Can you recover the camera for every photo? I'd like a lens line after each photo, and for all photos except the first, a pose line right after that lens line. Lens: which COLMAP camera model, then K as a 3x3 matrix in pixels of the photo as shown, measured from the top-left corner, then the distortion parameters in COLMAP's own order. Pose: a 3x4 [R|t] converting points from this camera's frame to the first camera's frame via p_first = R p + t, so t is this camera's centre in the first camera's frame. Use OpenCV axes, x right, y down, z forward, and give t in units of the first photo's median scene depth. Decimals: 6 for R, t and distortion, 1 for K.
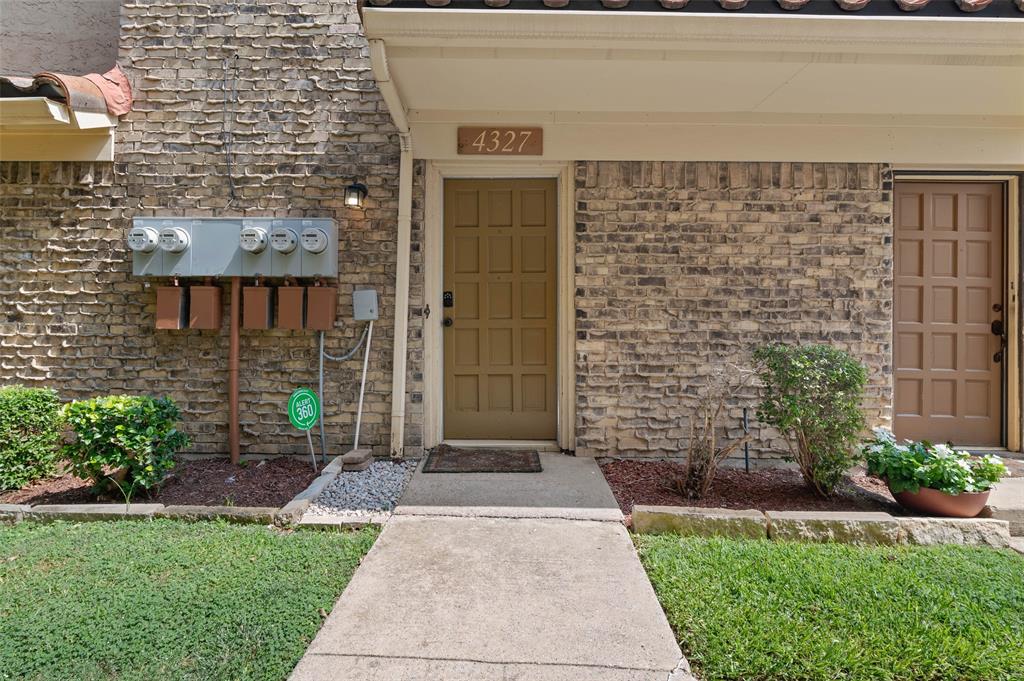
lens RADIAL K [[474.7, 0, 513.1], [0, 474.7, 333.9], [0, 0, 1]] dist [-0.000761, 0.001922]
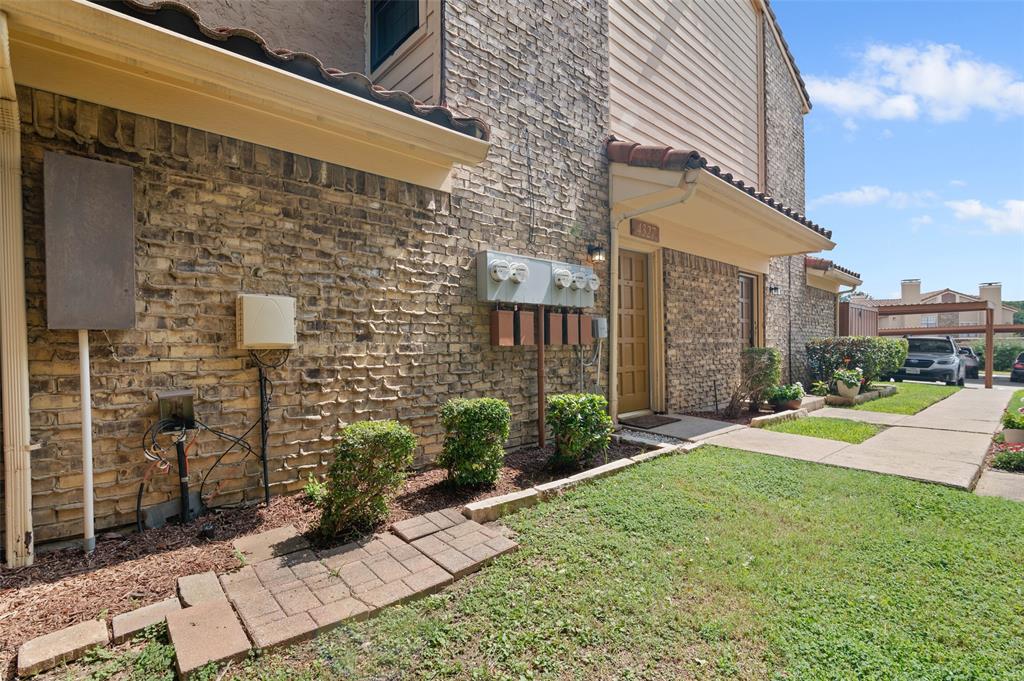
lens RADIAL K [[474.7, 0, 516.3], [0, 474.7, 345.9], [0, 0, 1]] dist [-0.000761, 0.001922]
pose [[0.717325, -0.016067, 0.696554, -1.496542], [0.010356, 0.999870, 0.012399, -0.024910], [-0.696662, -0.001681, 0.717398, 0.111929]]
